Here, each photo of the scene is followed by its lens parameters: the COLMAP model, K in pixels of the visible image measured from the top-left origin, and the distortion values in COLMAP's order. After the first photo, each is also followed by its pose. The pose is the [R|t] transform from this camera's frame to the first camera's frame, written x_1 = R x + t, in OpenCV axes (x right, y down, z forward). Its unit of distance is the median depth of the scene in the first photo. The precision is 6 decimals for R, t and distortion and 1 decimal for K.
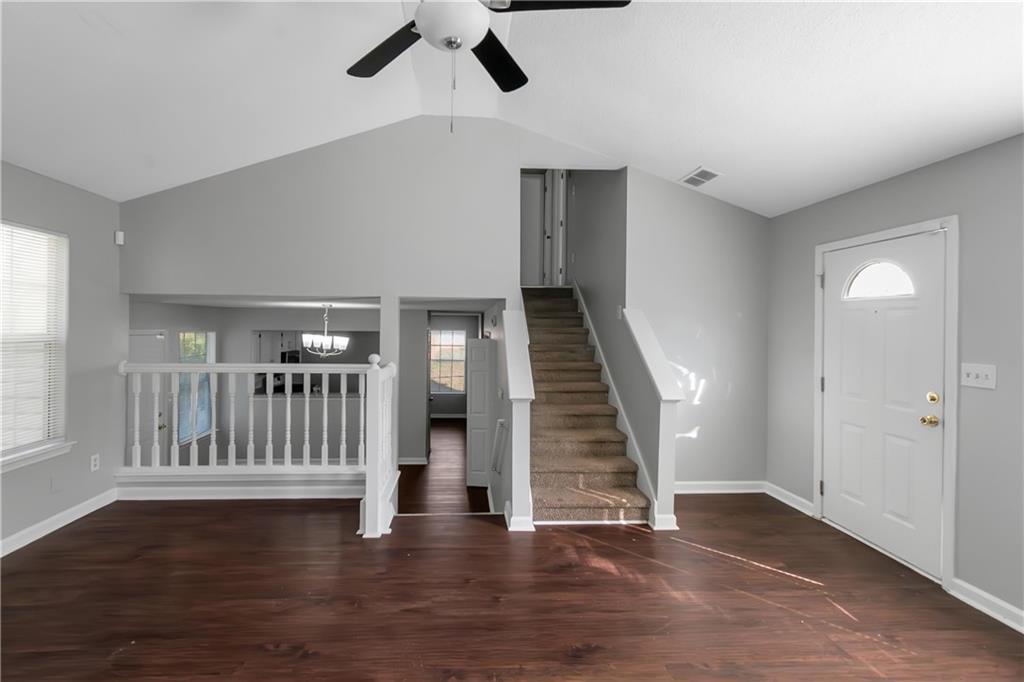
lens RADIAL K [[470.3, 0, 498.9], [0, 470.3, 322.6], [0, 0, 1]] dist [0.003005, -0.000080]
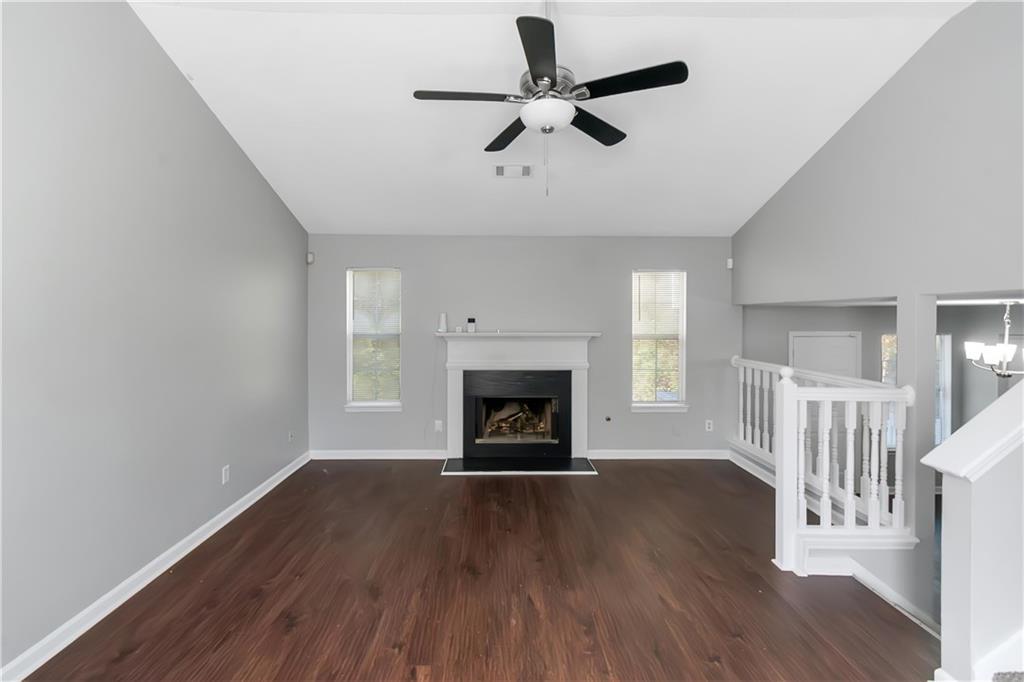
lens RADIAL K [[470.3, 0, 498.9], [0, 470.3, 322.6], [0, 0, 1]] dist [0.003005, -0.000080]
pose [[-0.051996, 0.002672, -0.998644, 0.593298], [0.008277, 0.999963, 0.002245, -0.022416], [0.998613, -0.008149, -0.052017, 0.445147]]
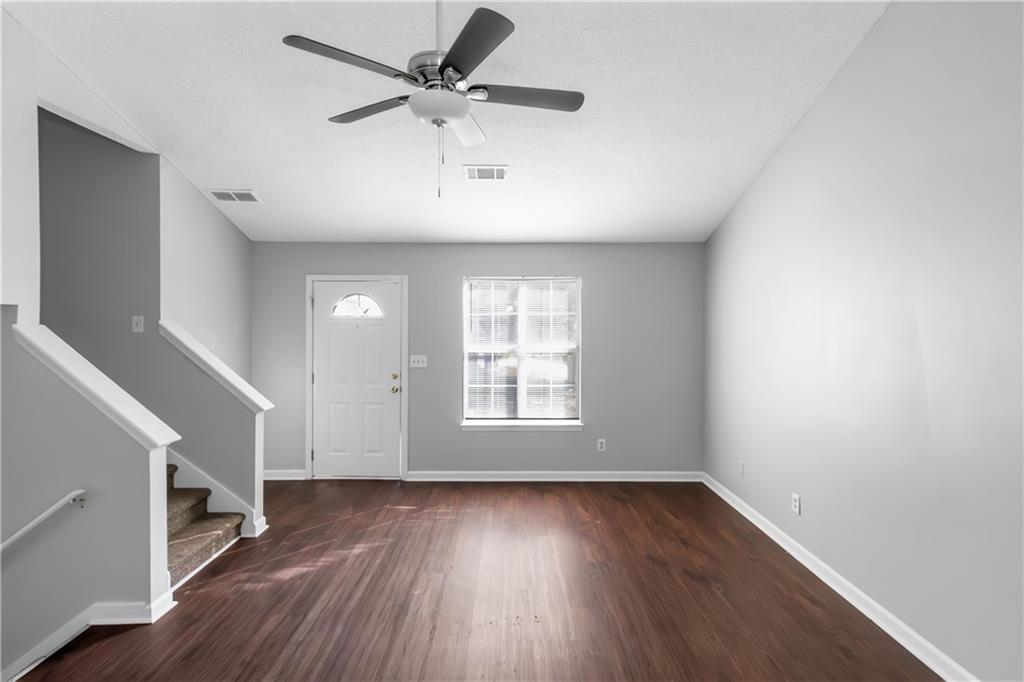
lens RADIAL K [[470.3, 0, 498.9], [0, 470.3, 322.6], [0, 0, 1]] dist [0.003005, -0.000080]
pose [[0.096055, -0.007355, 0.995349, -0.606445], [-0.009480, 0.999921, 0.008304, -0.045906], [-0.995331, -0.010234, 0.095978, 0.343308]]
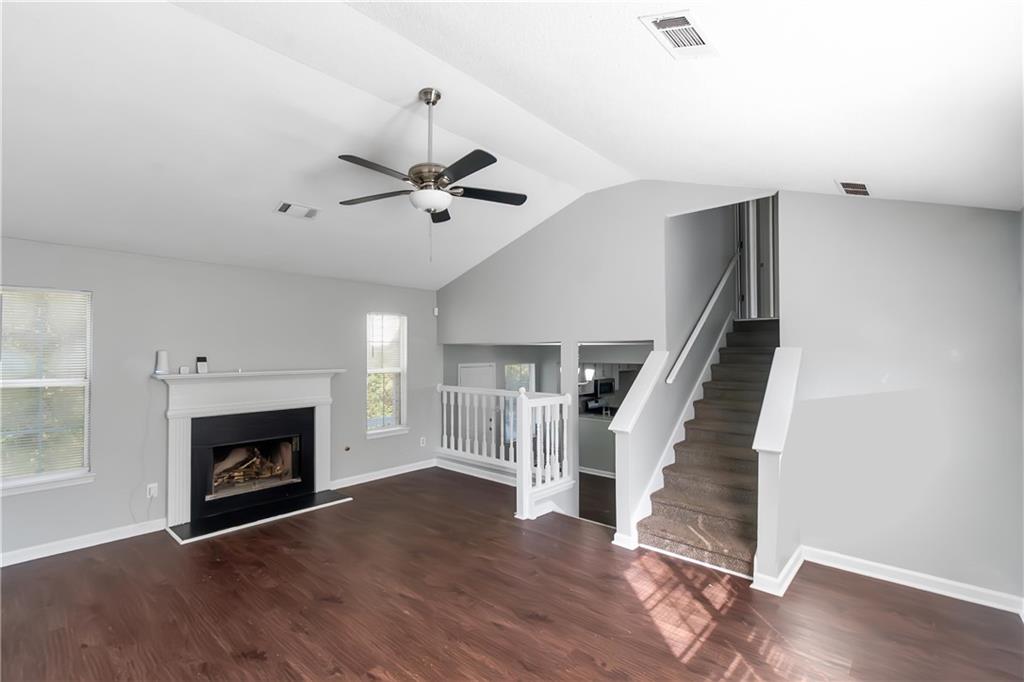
lens RADIAL K [[468.0, 0, 512.0], [0, 468.0, 341.0], [0, 0, 1]] dist [0.000087, 0.000125]
pose [[0.704321, -0.026622, -0.709383, 0.625295], [0.016207, 0.999639, -0.021423, -0.035124], [0.709697, 0.003591, 0.704498, 0.003705]]
